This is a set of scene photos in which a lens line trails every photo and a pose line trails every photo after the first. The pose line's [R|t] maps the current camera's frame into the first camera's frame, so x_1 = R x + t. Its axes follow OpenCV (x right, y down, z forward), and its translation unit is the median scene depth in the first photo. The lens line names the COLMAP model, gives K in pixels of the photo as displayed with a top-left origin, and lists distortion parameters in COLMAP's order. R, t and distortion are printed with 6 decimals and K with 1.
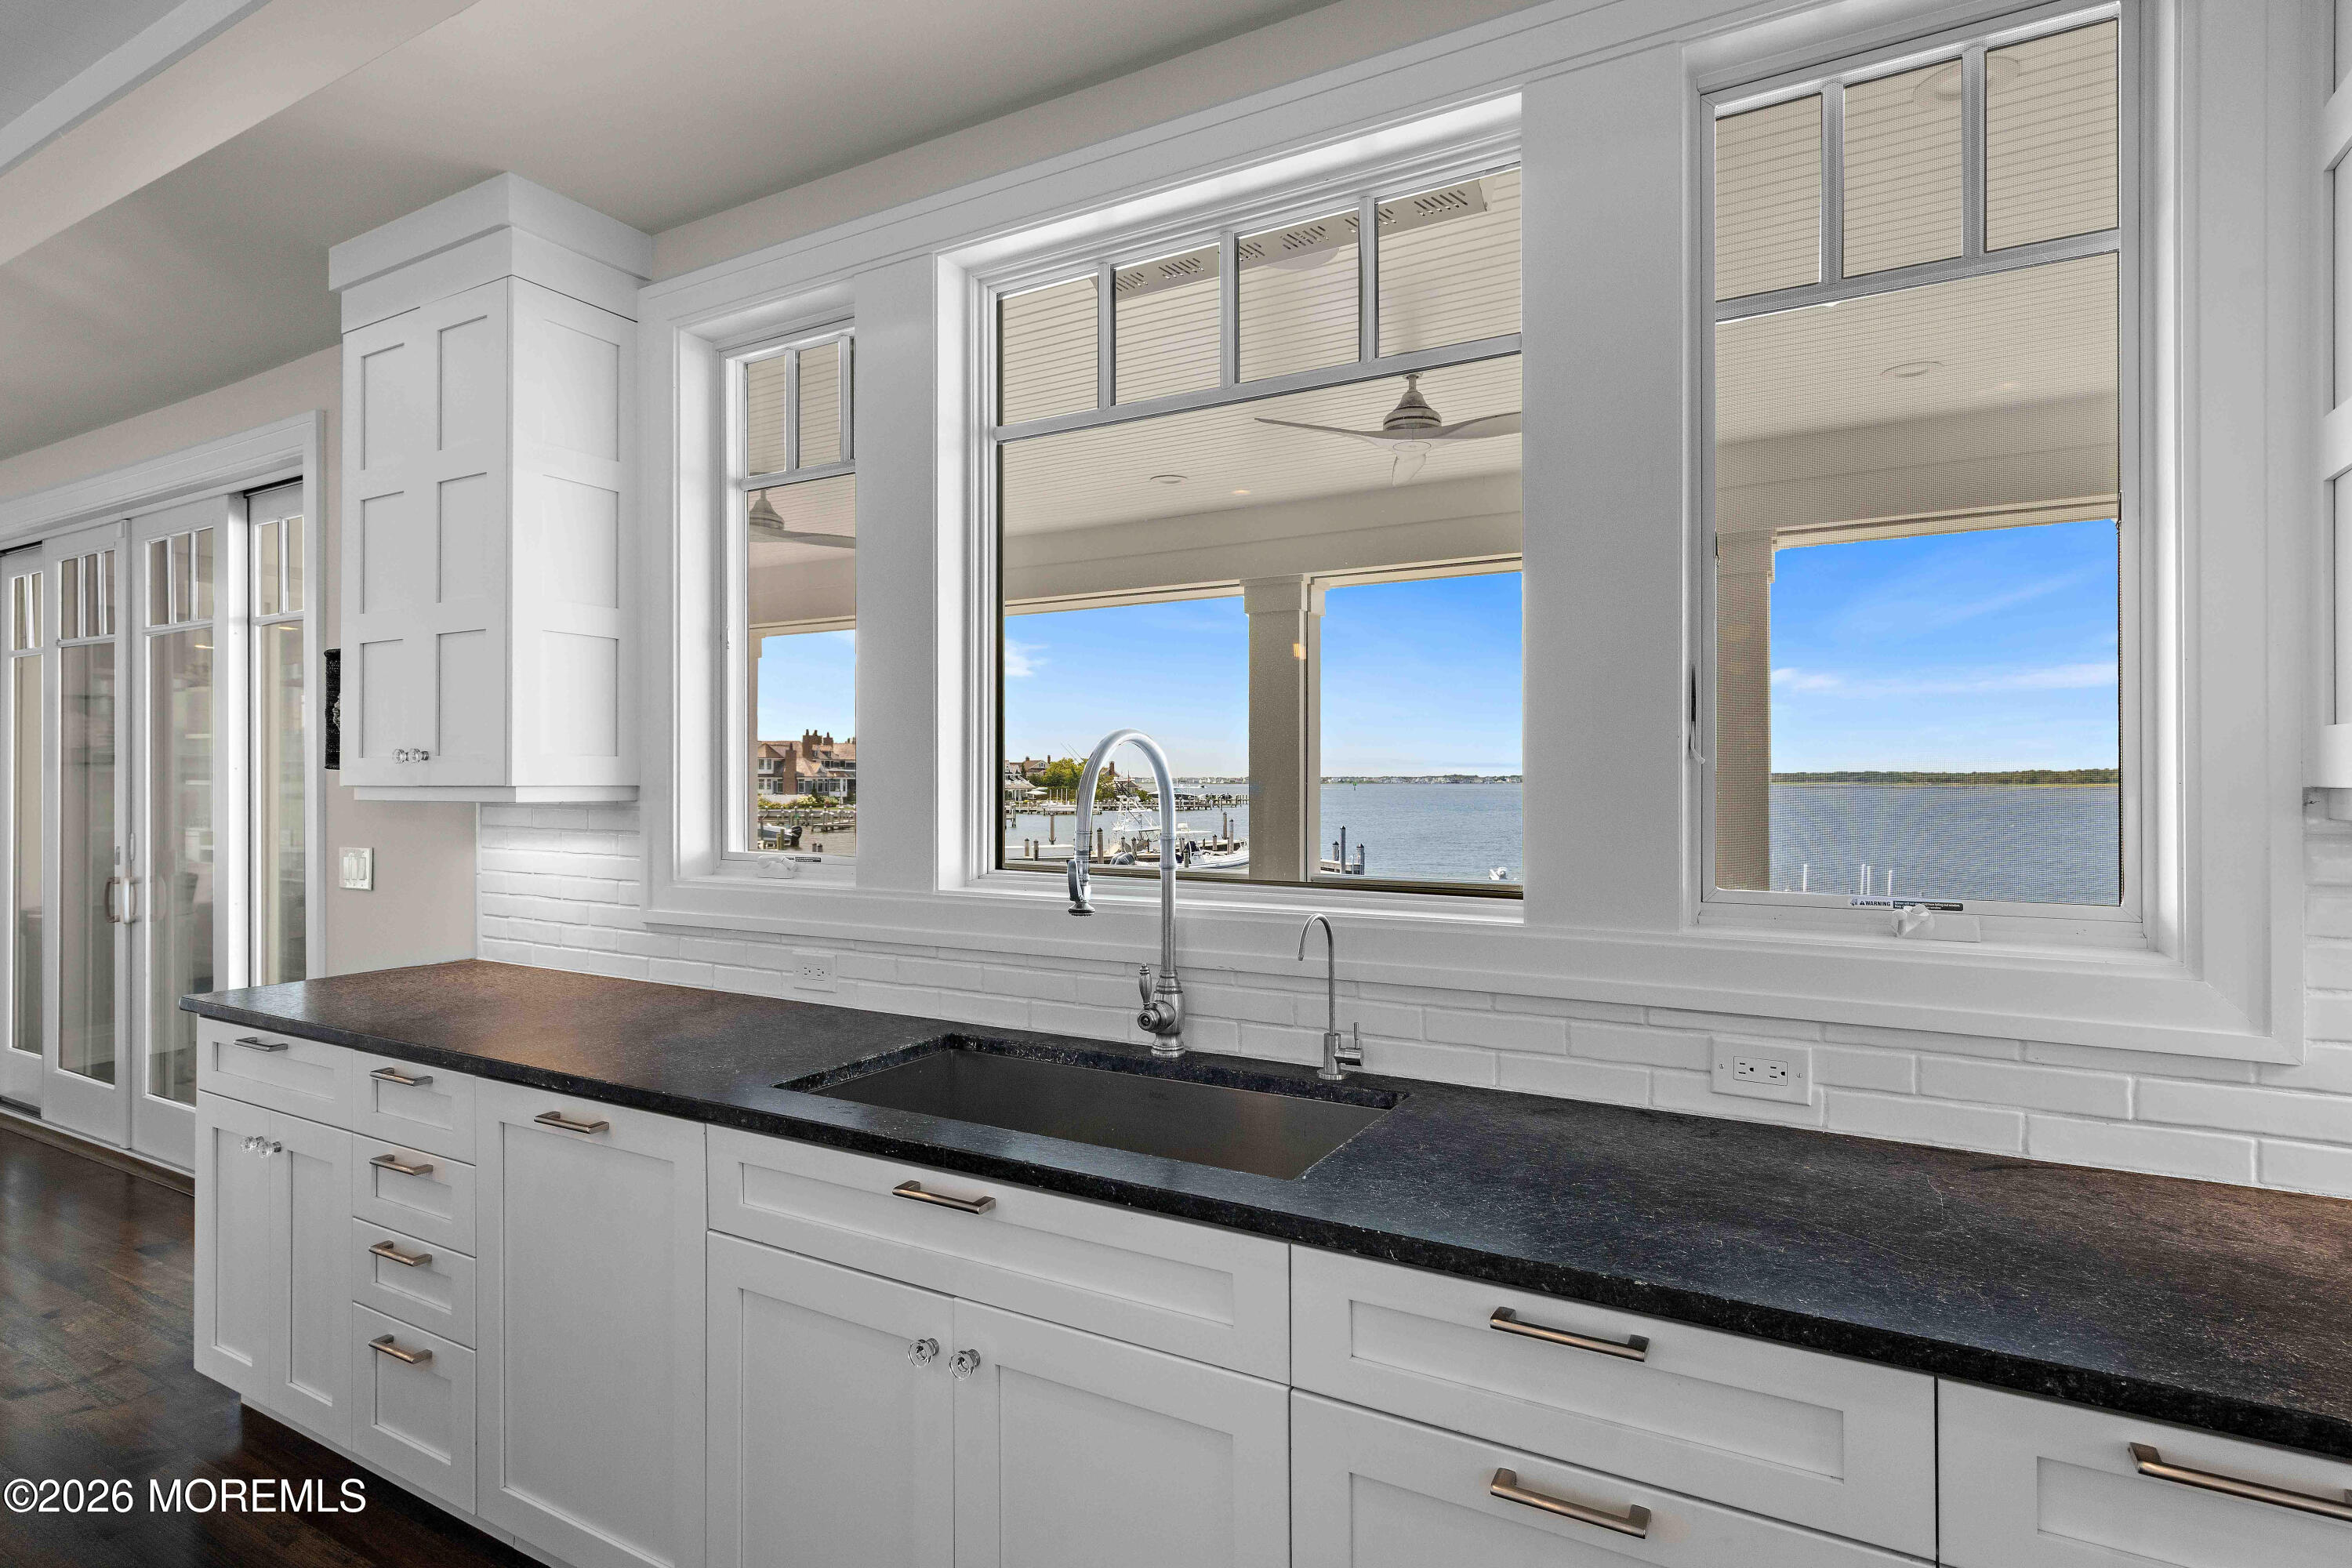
lens RADIAL K [[1195.0, 0, 1176.0], [0, 1195.0, 784.0], [0, 0, 1]] dist [0.039156, 0.000084]
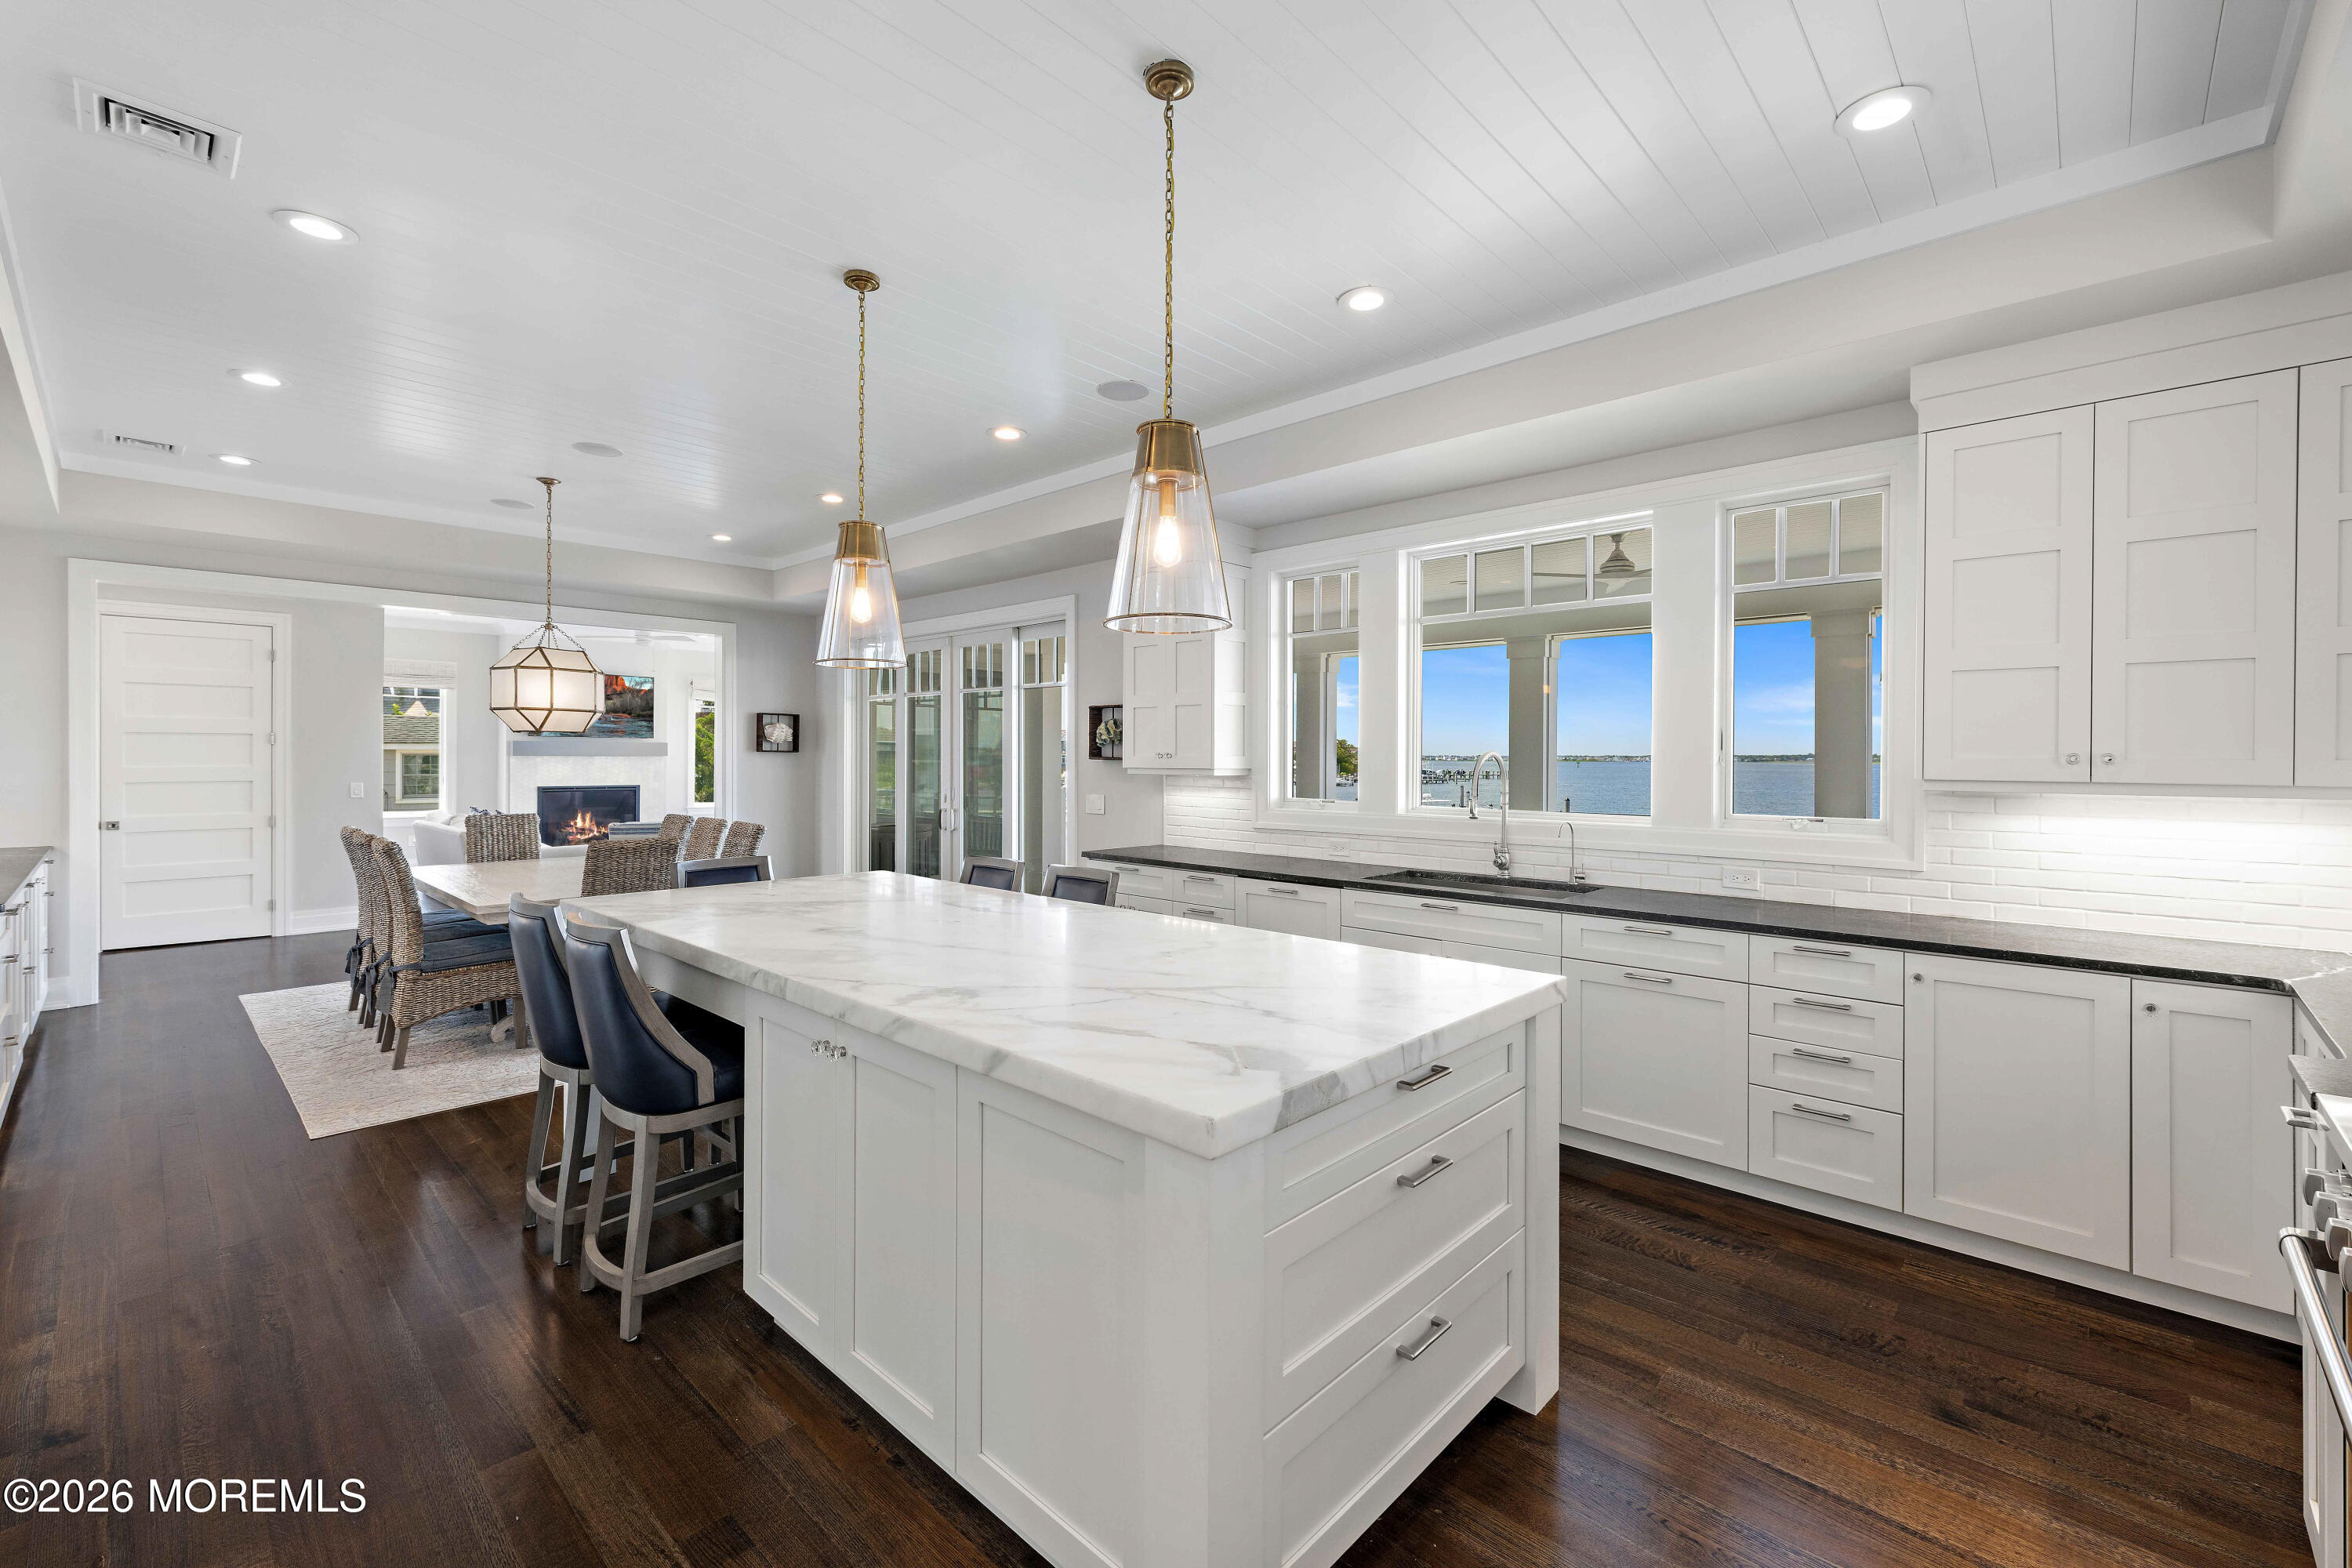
lens RADIAL K [[967.5, 0, 1176.0], [0, 967.5, 784.0], [0, 0, 1]] dist [0.001546, 0.000028]
pose [[0.971138, 0.010899, -0.238268, -0.142600], [-0.005002, 0.999666, 0.025343, -0.015939], [0.238465, -0.023420, 0.970869, -0.850028]]
